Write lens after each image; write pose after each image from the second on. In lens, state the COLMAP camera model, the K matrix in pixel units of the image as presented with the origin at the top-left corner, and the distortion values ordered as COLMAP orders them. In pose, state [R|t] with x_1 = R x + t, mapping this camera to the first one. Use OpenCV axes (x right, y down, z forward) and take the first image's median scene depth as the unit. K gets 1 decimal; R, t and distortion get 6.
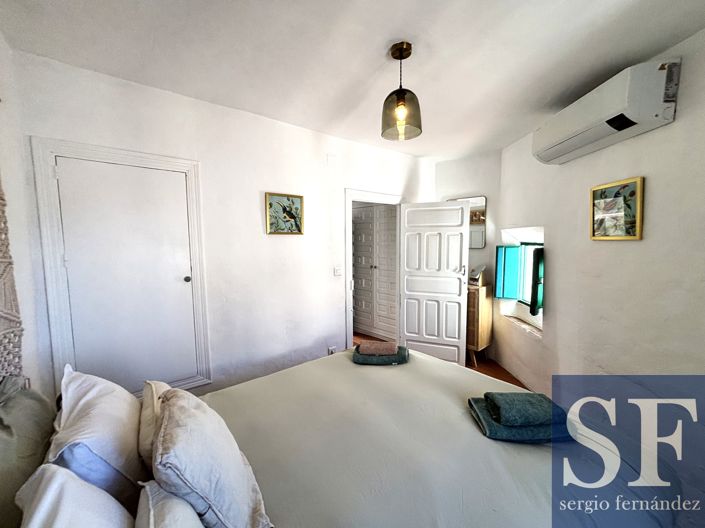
lens RADIAL K [[283.7, 0, 352.1], [0, 283.7, 261.7], [0, 0, 1]] dist [0.000064, -0.000007]
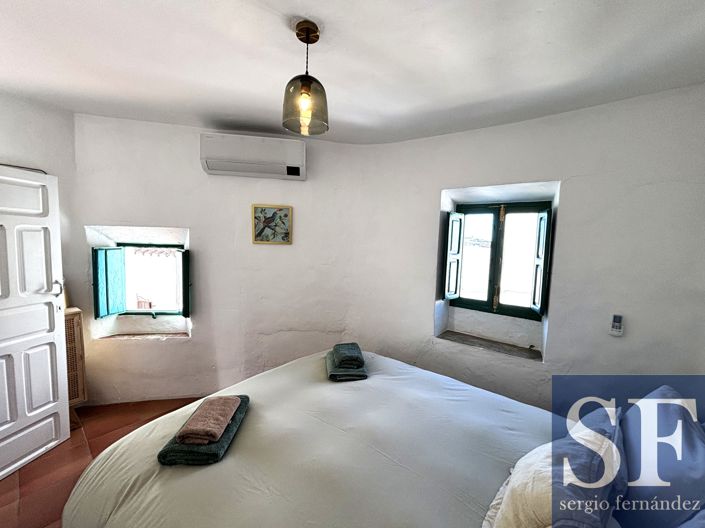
lens RADIAL K [[283.7, 0, 351.8], [0, 283.7, 263.8], [0, 0, 1]] dist [0.000064, -0.000007]
pose [[-0.204711, -0.078222, 0.975692, -0.338785], [0.050945, 0.994599, 0.090427, -0.046218], [-0.977496, 0.068218, -0.199620, 0.485504]]
